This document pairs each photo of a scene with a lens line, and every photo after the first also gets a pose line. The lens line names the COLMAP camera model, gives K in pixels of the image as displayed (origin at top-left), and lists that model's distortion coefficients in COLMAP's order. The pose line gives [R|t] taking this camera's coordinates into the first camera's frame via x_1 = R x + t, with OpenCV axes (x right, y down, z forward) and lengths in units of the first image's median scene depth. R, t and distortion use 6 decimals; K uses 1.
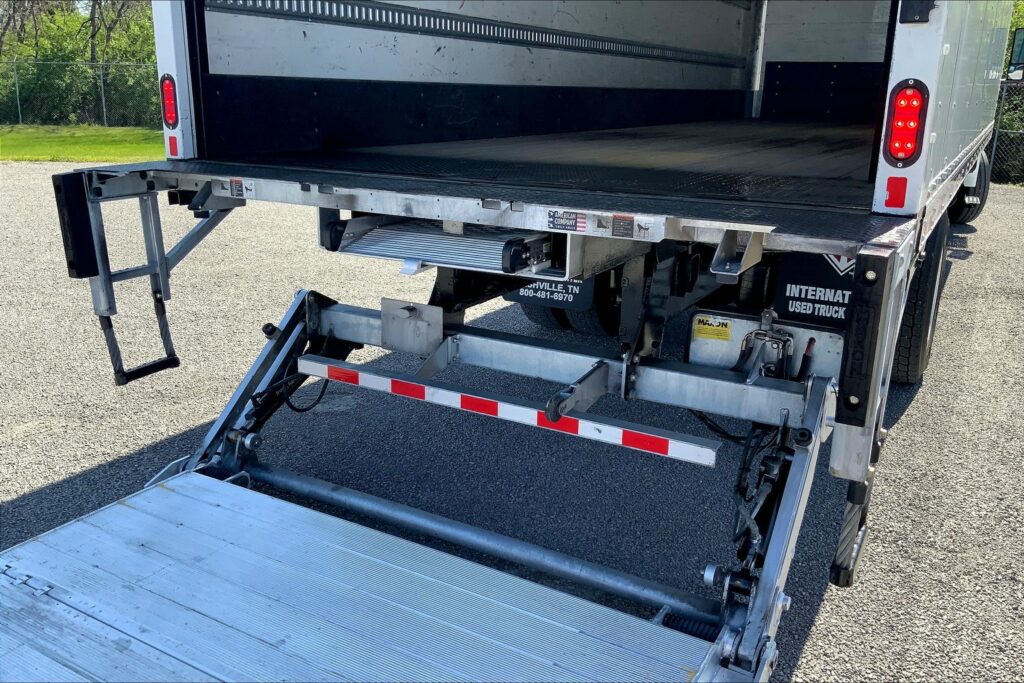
lens RADIAL K [[841.0, 0, 517.2], [0, 841.0, 343.7], [0, 0, 1]] dist [0.059799, -0.089476]
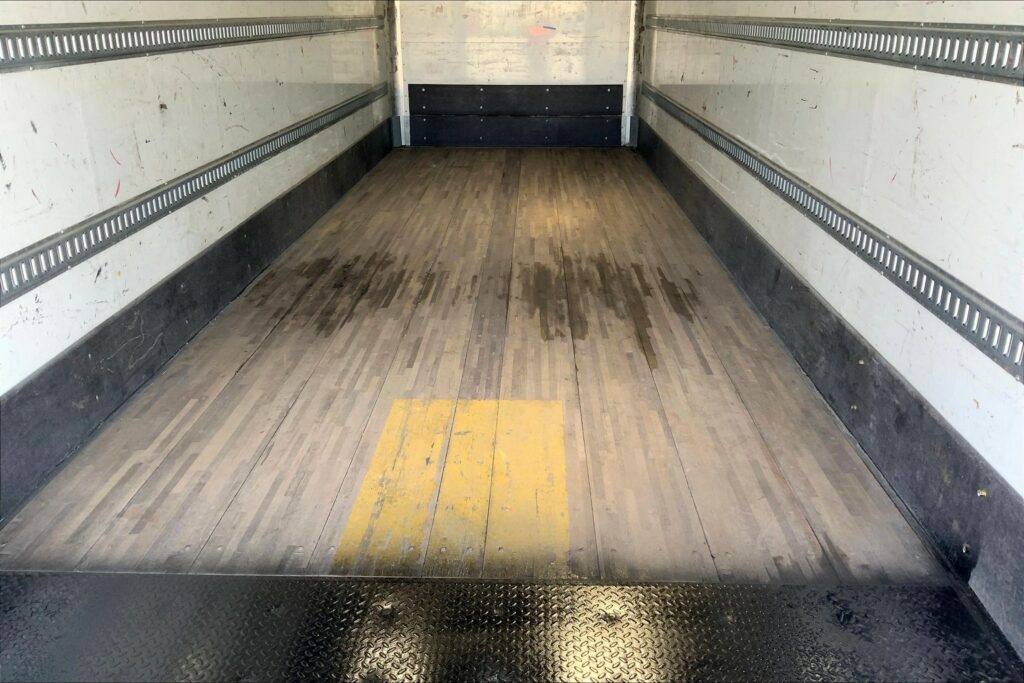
lens RADIAL K [[841.0, 0, 505.1], [0, 841.0, 340.8], [0, 0, 1]] dist [0.059799, -0.089476]
pose [[0.883781, -0.184063, 0.430176, -0.144727], [0.145378, 0.981893, 0.121457, -0.447467], [-0.444743, -0.044803, 0.894537, 0.394026]]
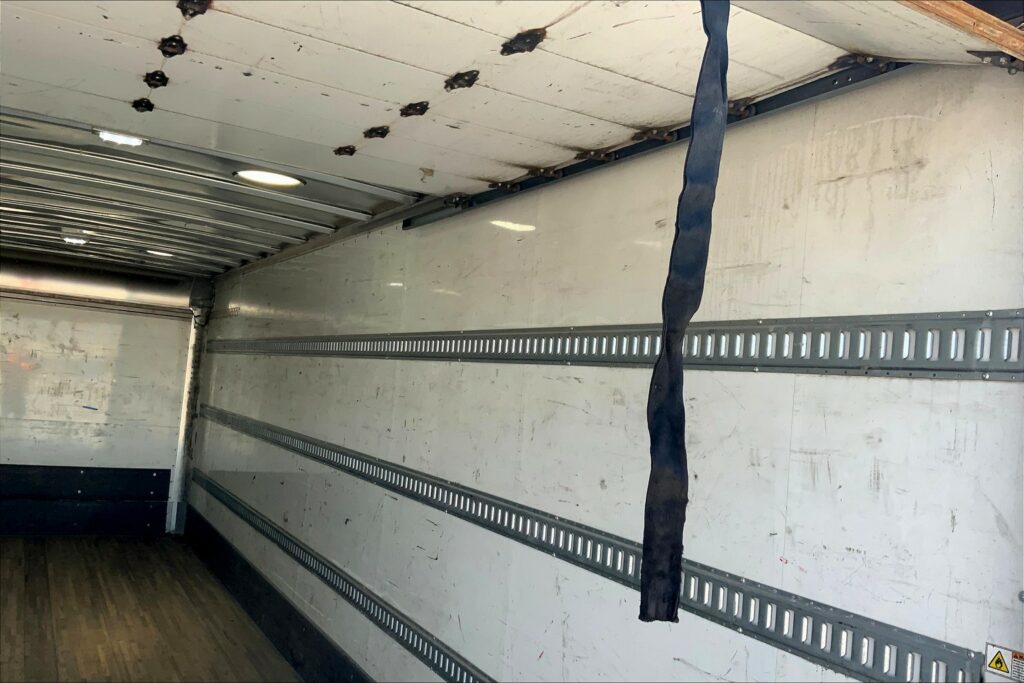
lens RADIAL K [[841.0, 0, 499.1], [0, 841.0, 358.1], [0, 0, 1]] dist [0.059799, -0.089476]
pose [[0.515753, 0.071597, 0.853741, -0.198511], [0.156931, 0.971747, -0.176297, -0.577800], [-0.842242, 0.224904, 0.489945, 0.500969]]
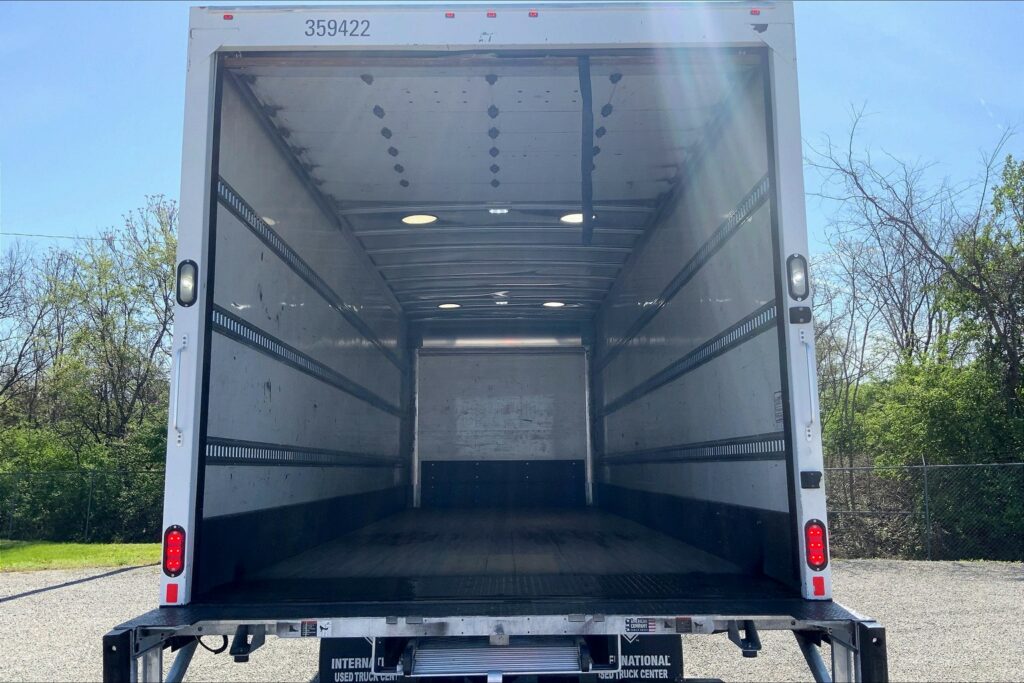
lens RADIAL K [[841.0, 0, 502.2], [0, 841.0, 348.9], [0, 0, 1]] dist [0.059799, -0.089476]
pose [[0.869638, 0.046510, 0.491495, -0.546199], [0.162437, 0.913165, -0.373824, -0.049644], [-0.466202, 0.404928, 0.786568, -0.115261]]
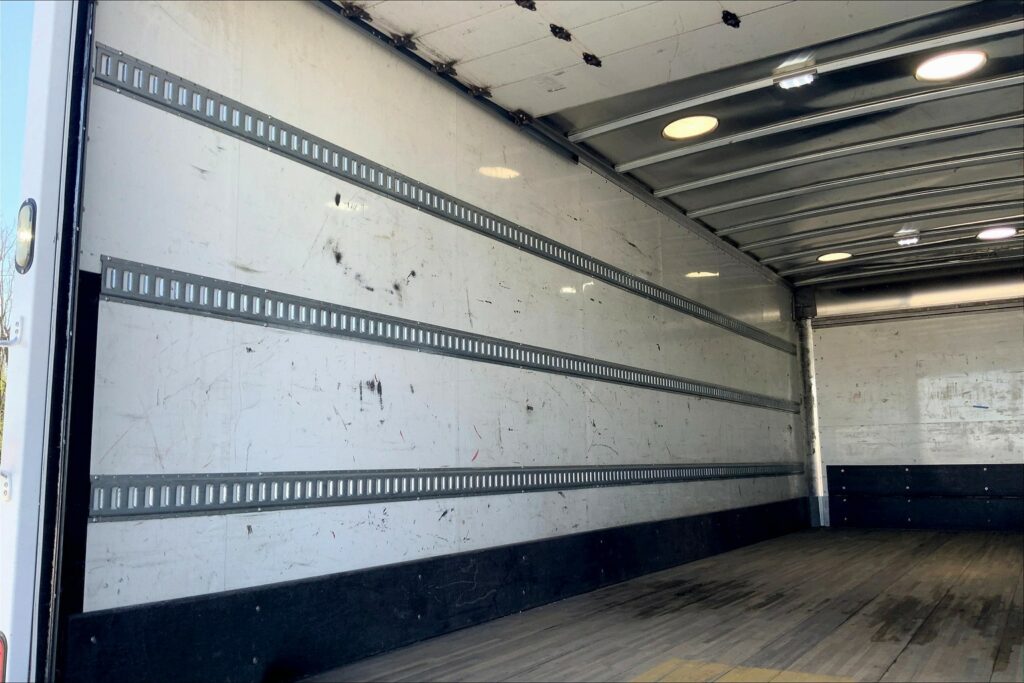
lens RADIAL K [[841.0, 0, 521.0], [0, 841.0, 350.1], [0, 0, 1]] dist [0.059799, -0.089476]
pose [[0.998661, -0.036213, -0.036932, 0.016880], [0.017815, 0.911152, -0.411684, -0.221004], [0.048559, 0.410475, 0.910578, 0.311781]]
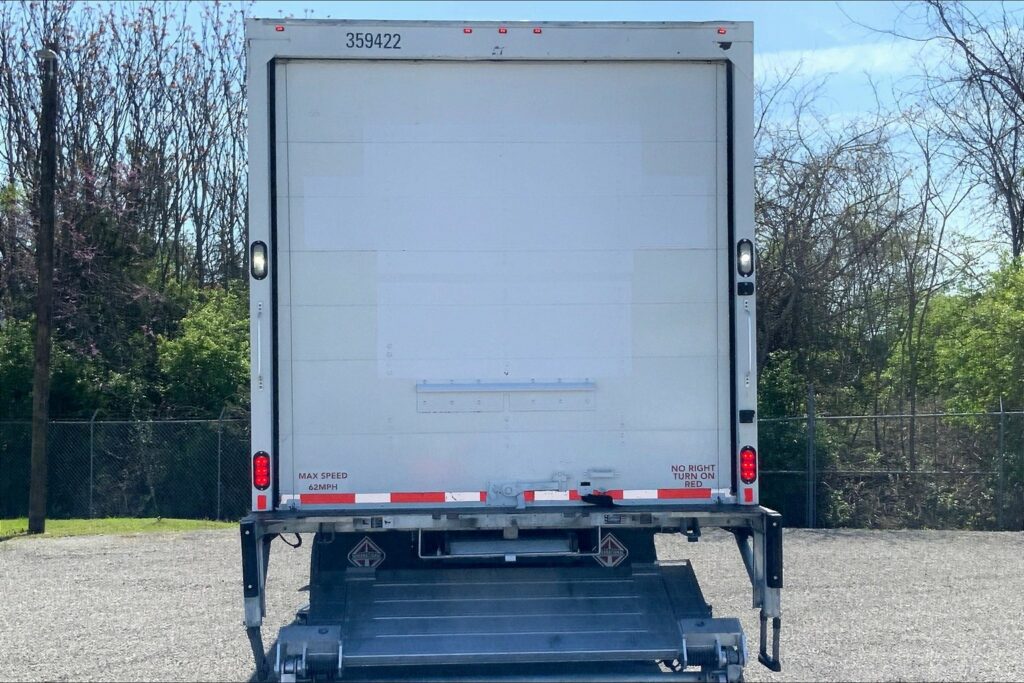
lens RADIAL K [[1268.4, 0, 508.2], [0, 1268.4, 423.1], [0, 0, 1]] dist [0.056412, 0.000000]
pose [[0.837449, -0.025702, 0.545910, -1.115587], [0.178349, 0.957059, -0.228536, 0.170938], [-0.516595, 0.288750, 0.806073, -0.828967]]
